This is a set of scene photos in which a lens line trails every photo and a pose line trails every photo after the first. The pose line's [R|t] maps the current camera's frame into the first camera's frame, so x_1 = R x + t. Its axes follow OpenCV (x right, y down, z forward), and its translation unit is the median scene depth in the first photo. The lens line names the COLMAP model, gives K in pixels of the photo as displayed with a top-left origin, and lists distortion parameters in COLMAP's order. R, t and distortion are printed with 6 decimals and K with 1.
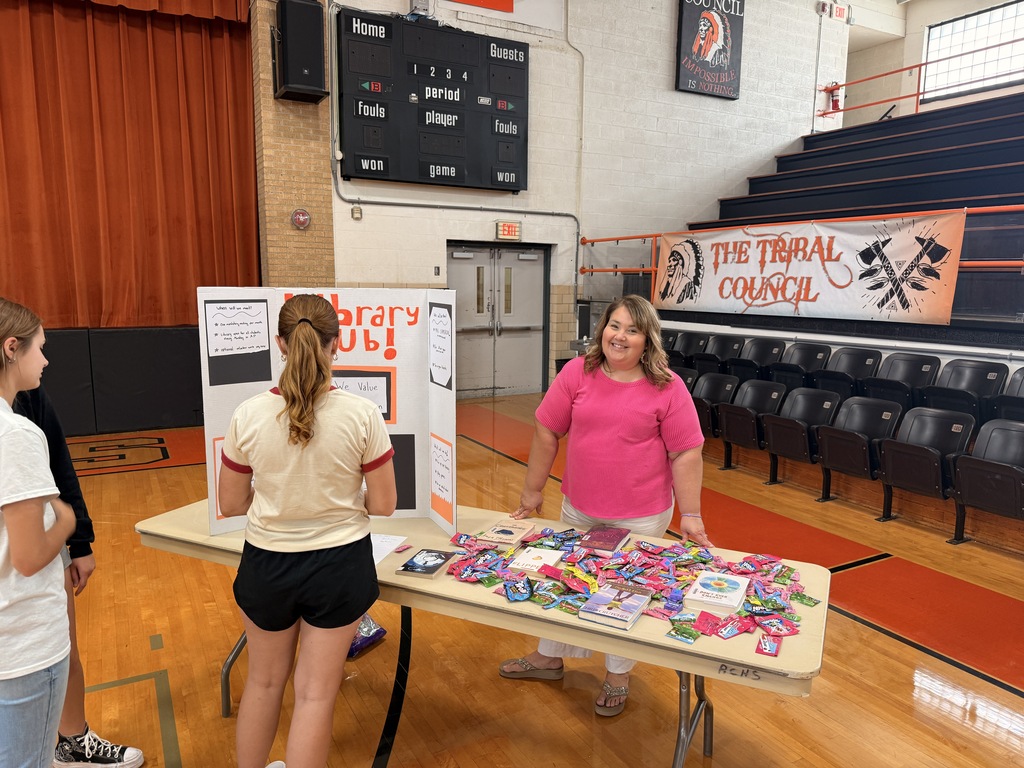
lens RADIAL K [[713.0, 0, 512.0], [0, 713.0, 384.0], [0, 0, 1]] dist [0.182491, -0.337872]
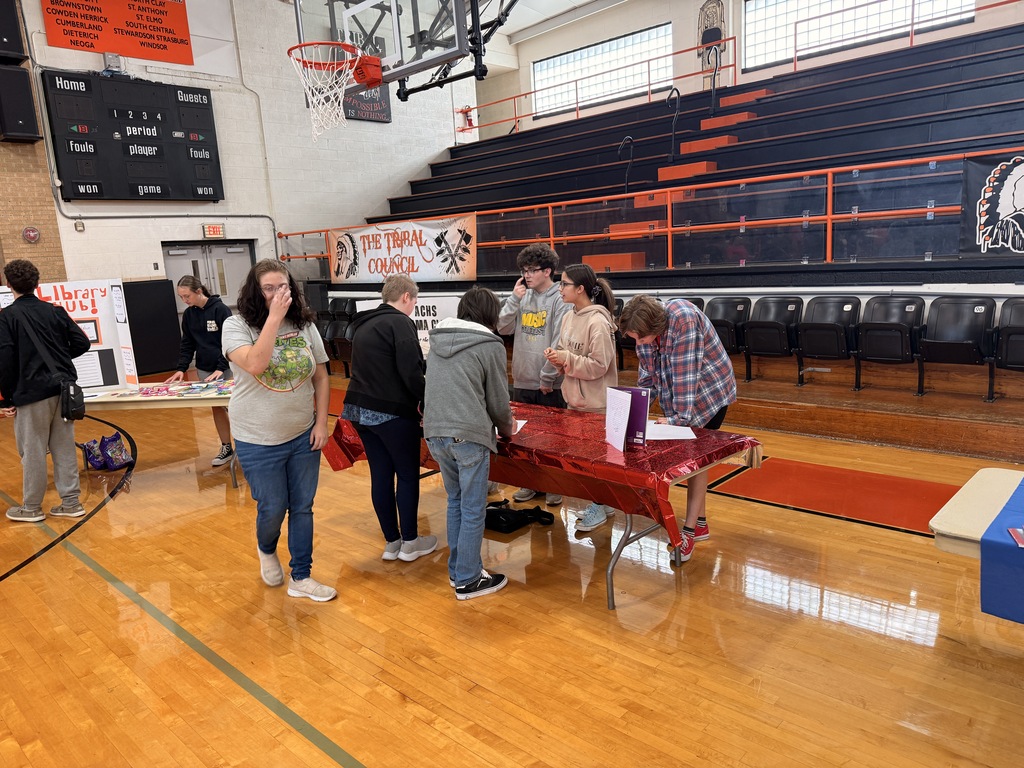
lens RADIAL K [[724.0, 0, 519.4], [0, 724.0, 395.8], [0, 0, 1]] dist [0.010557, -0.013291]
pose [[0.950161, -0.120925, 0.287352, 0.117305], [0.107619, 0.992275, 0.061720, 0.063539], [-0.292596, -0.027719, 0.955834, -0.451902]]
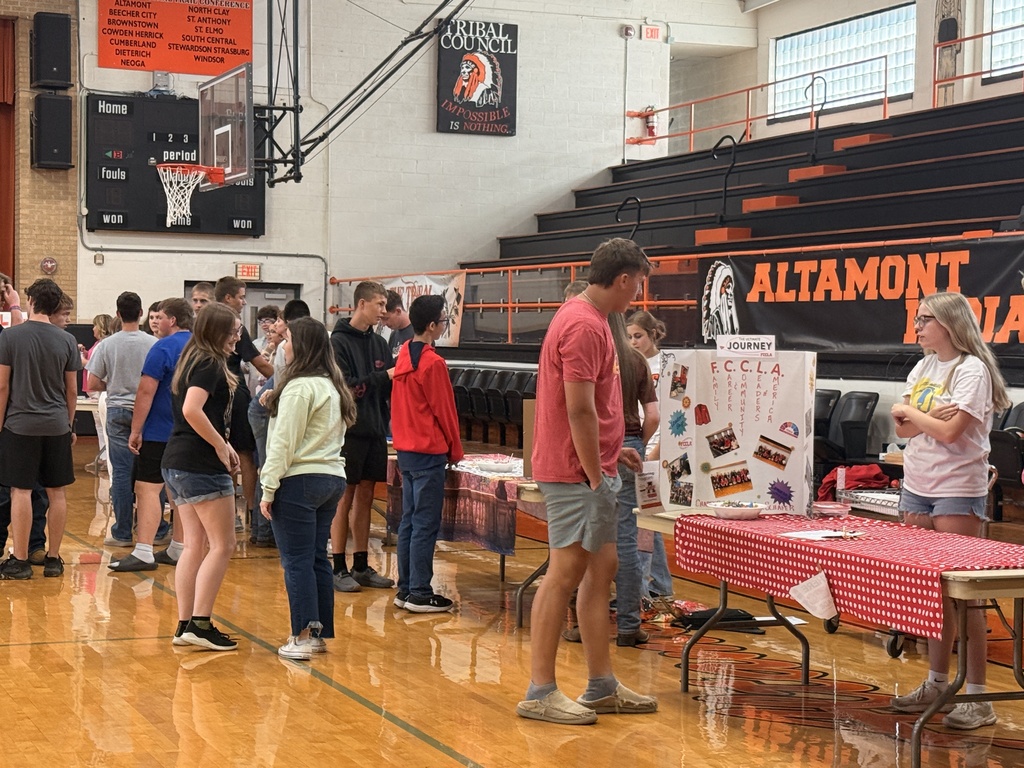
lens RADIAL K [[1931.2, 0, 511.8], [0, 1931.2, 406.7], [0, 0, 1]] dist [0.102746, 0.095829]
pose [[0.993793, 0.011243, -0.110679, 0.760345], [-0.022893, 0.994255, -0.104560, 0.293728], [0.108868, 0.106444, 0.988341, -1.892131]]
